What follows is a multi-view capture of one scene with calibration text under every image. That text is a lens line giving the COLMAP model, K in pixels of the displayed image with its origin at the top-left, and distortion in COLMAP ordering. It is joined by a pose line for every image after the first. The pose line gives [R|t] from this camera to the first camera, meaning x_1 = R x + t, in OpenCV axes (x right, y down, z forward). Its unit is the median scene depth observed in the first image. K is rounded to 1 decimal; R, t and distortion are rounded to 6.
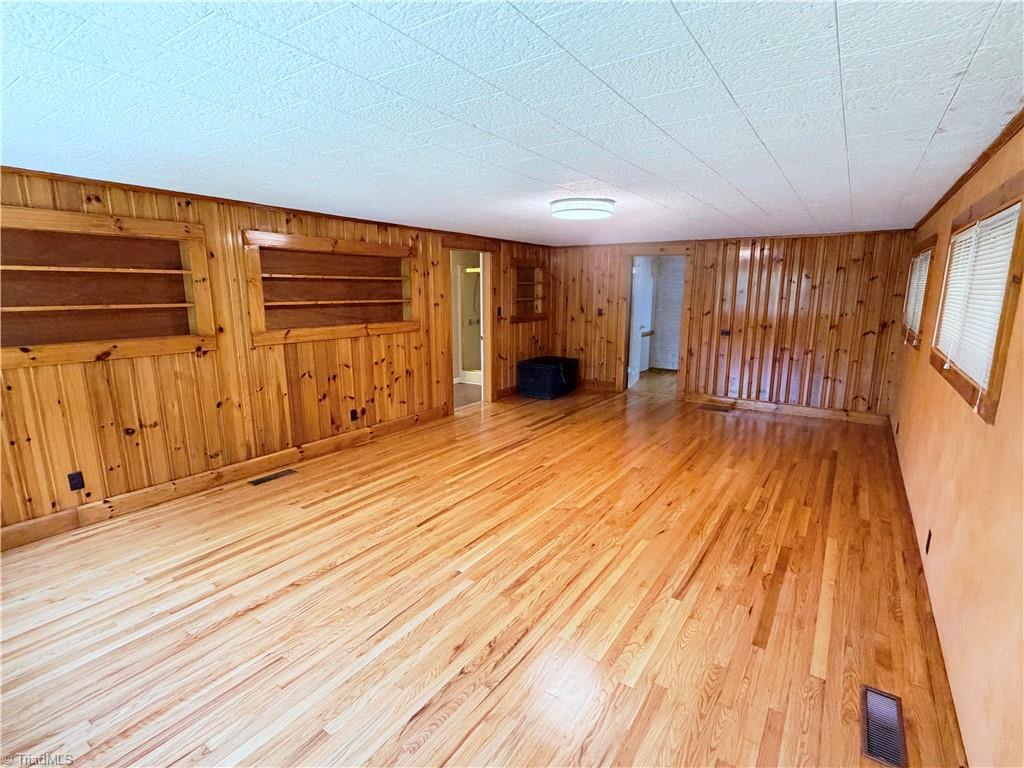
lens RADIAL K [[492.4, 0, 511.7], [0, 492.4, 380.1], [0, 0, 1]] dist [0.000425, 0.000032]
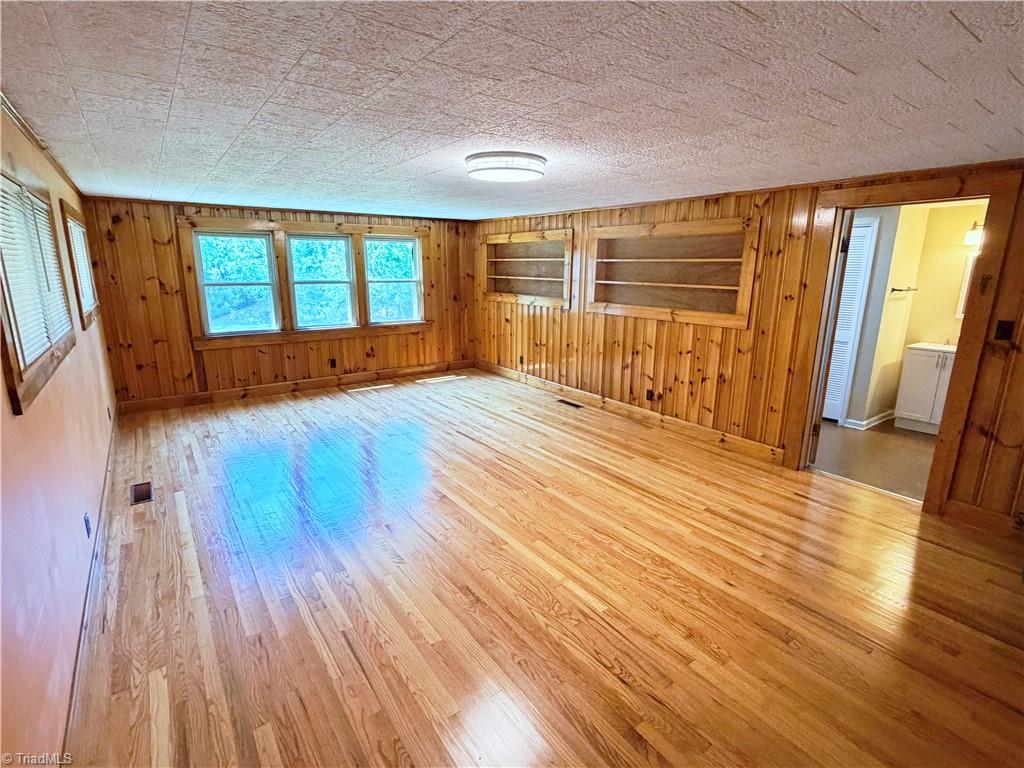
lens RADIAL K [[492.4, 0, 511.2], [0, 492.4, 385.4], [0, 0, 1]] dist [0.000425, 0.000032]
pose [[-0.324866, 0.213573, -0.921330, 0.848936], [-0.189787, 0.939631, 0.284736, -0.220476], [0.926522, 0.267357, -0.264721, 1.177899]]
